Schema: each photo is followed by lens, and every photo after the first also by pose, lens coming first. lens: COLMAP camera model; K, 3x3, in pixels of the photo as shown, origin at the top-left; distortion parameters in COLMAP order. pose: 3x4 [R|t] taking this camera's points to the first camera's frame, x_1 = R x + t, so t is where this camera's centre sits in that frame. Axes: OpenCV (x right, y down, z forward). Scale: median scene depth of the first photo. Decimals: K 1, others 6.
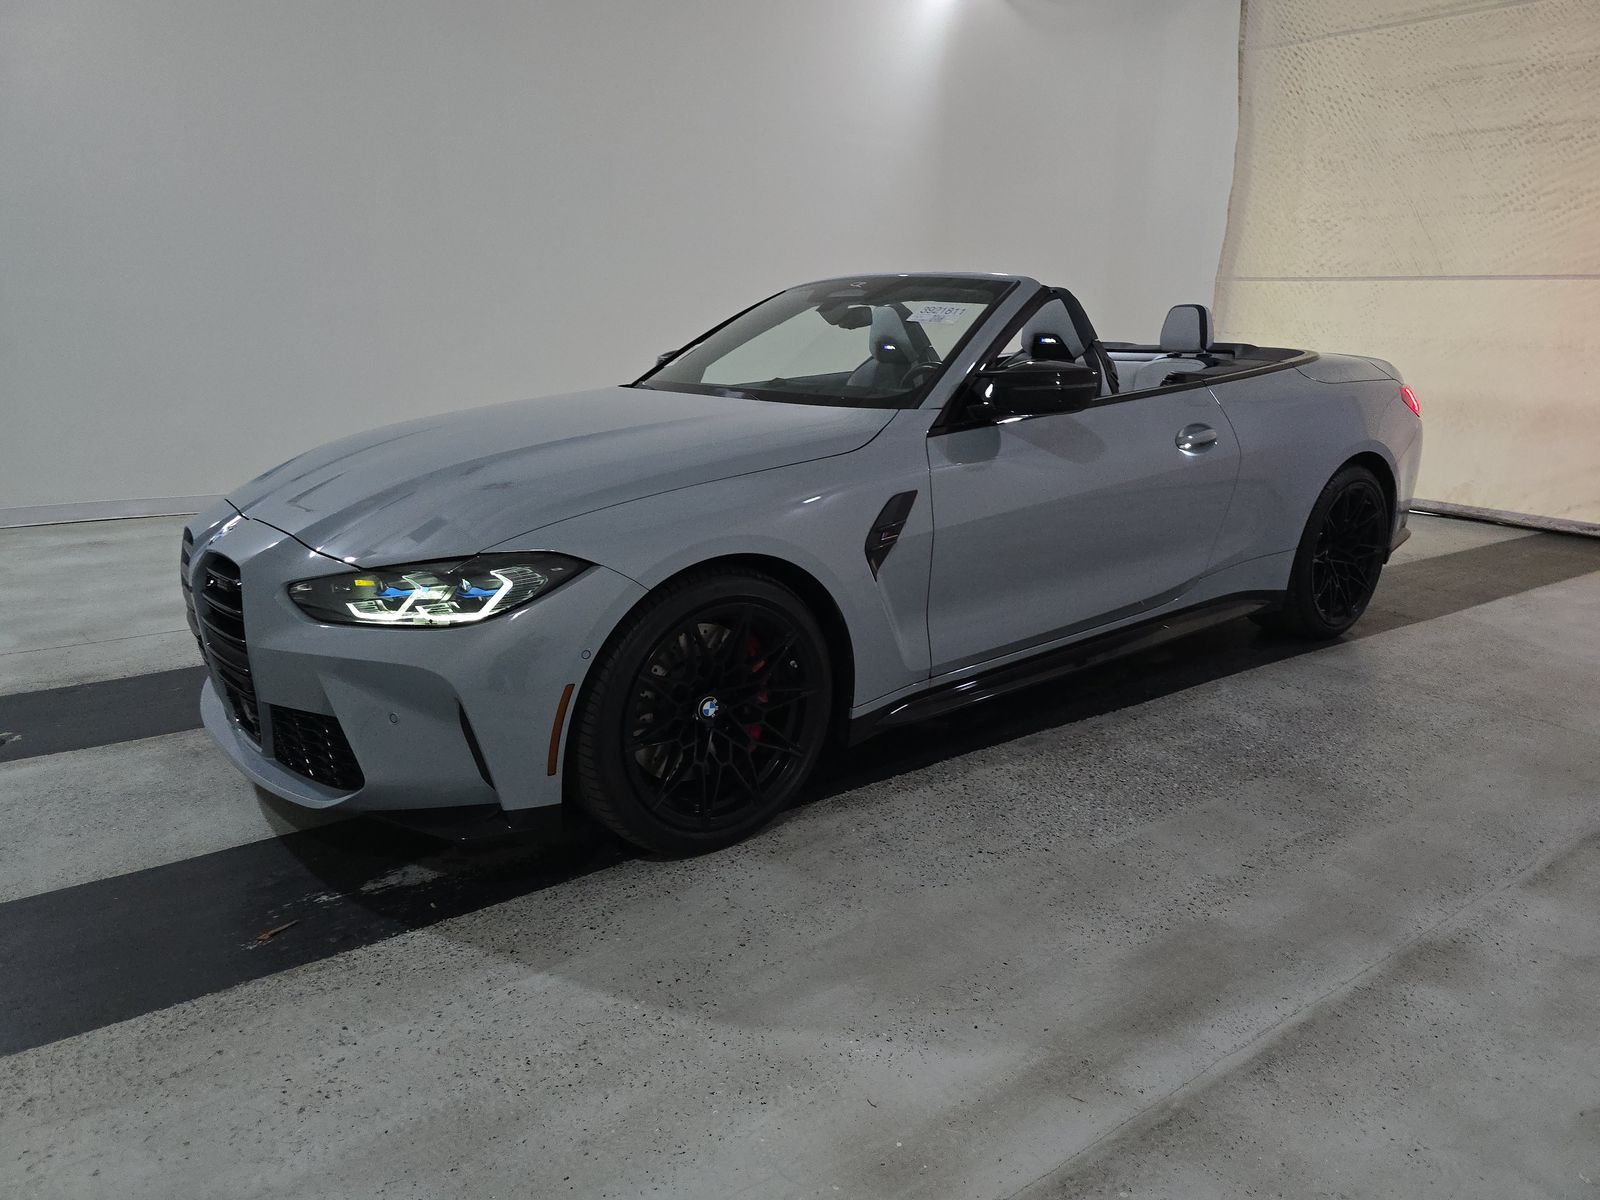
lens RADIAL K [[1080.3, 0, 792.9], [0, 1080.3, 598.8], [0, 0, 1]] dist [0.052617, -0.053770]
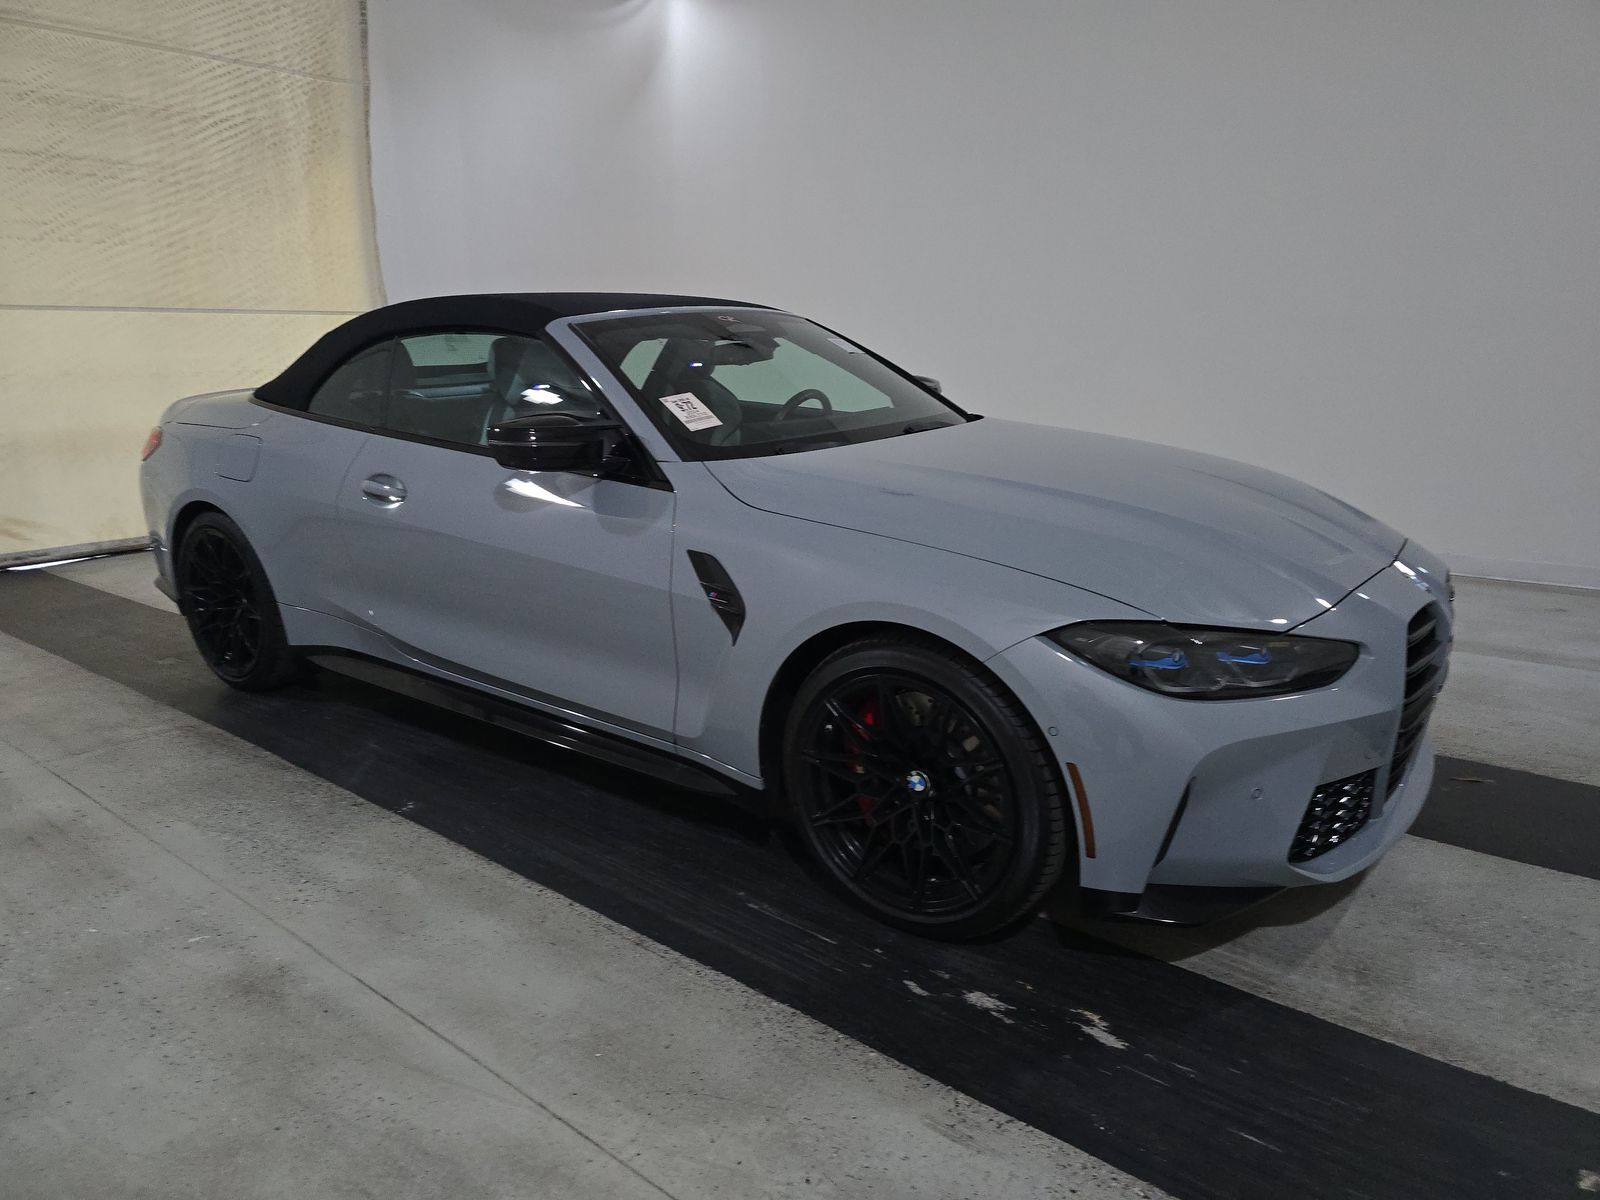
lens RADIAL K [[1082.3, 0, 808.7], [0, 1082.3, 602.2], [0, 0, 1]] dist [0.039268, -0.048741]
pose [[-0.270275, -0.231050, 0.934648, -0.805148], [0.253048, 0.919600, 0.300505, -0.288197], [-0.928934, 0.317730, -0.190078, 1.062834]]
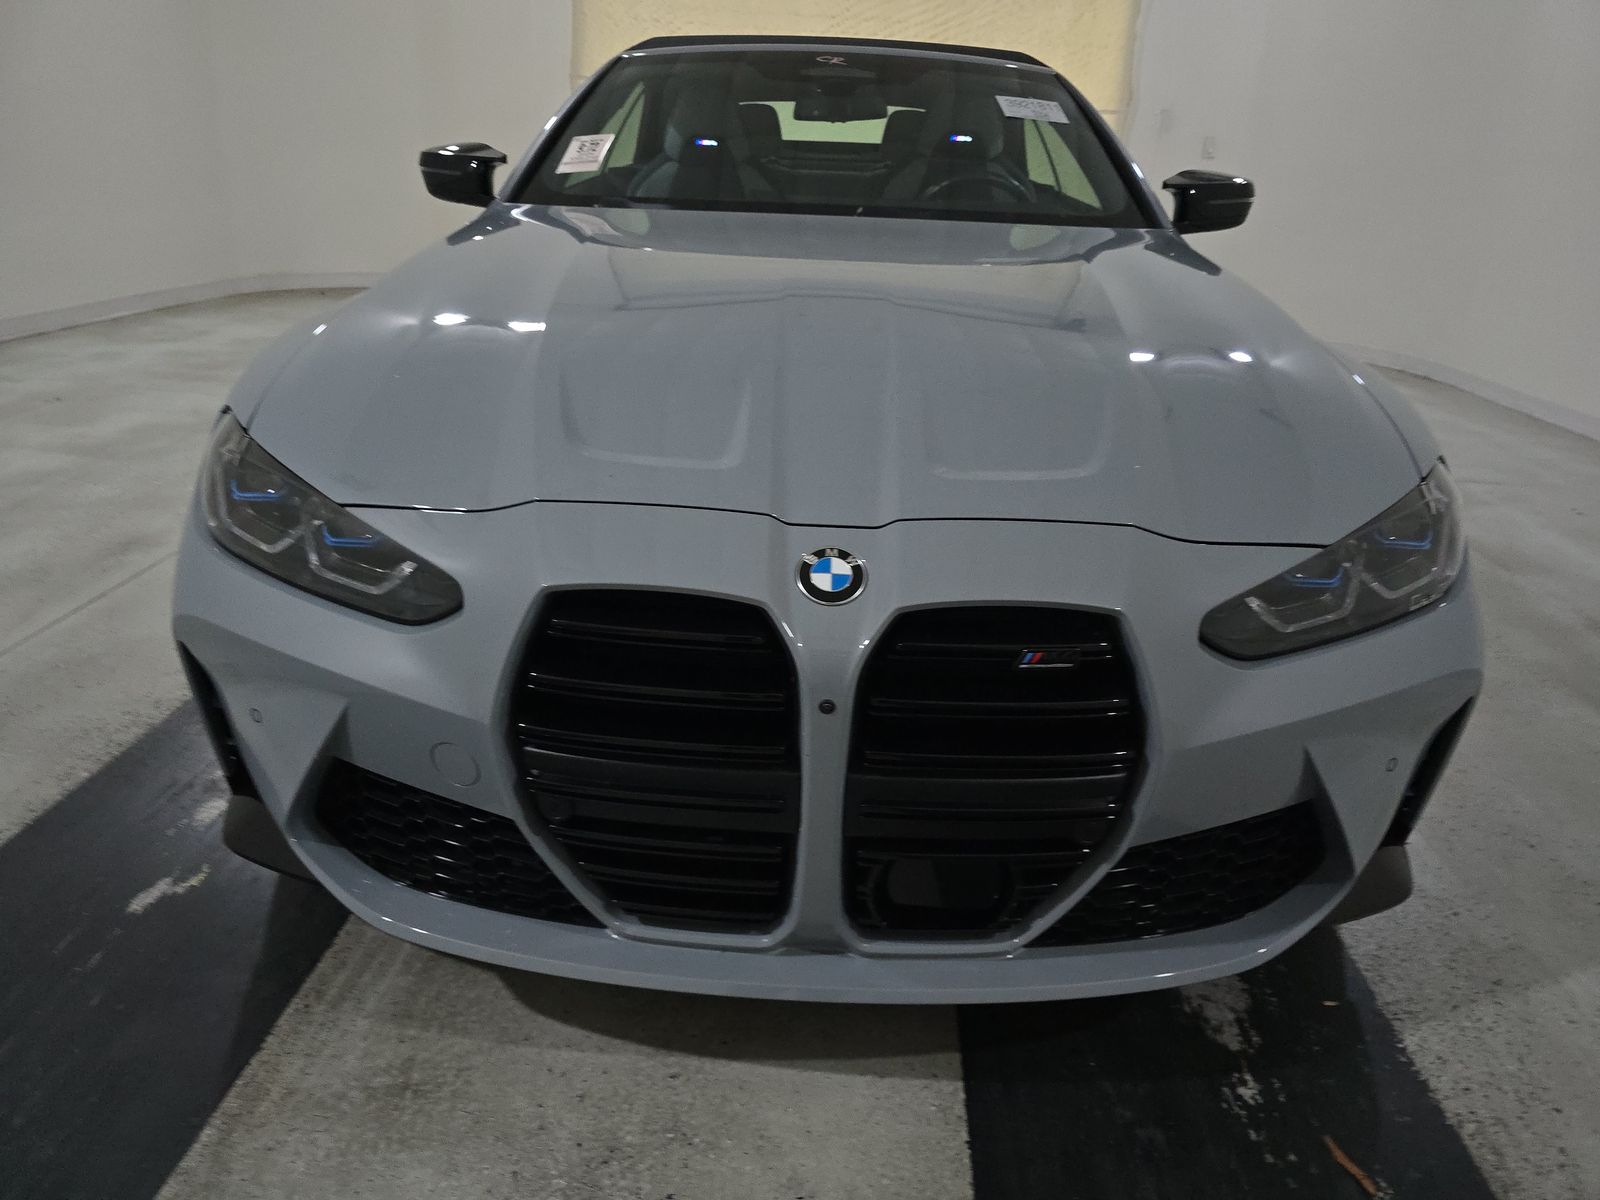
lens RADIAL K [[1080.3, 0, 792.9], [0, 1080.3, 598.8], [0, 0, 1]] dist [0.052617, -0.053770]
pose [[0.632738, -0.272600, 0.724798, -0.547556], [0.151231, 0.961466, 0.229589, -0.096974], [-0.759455, -0.035658, 0.649582, 0.460323]]
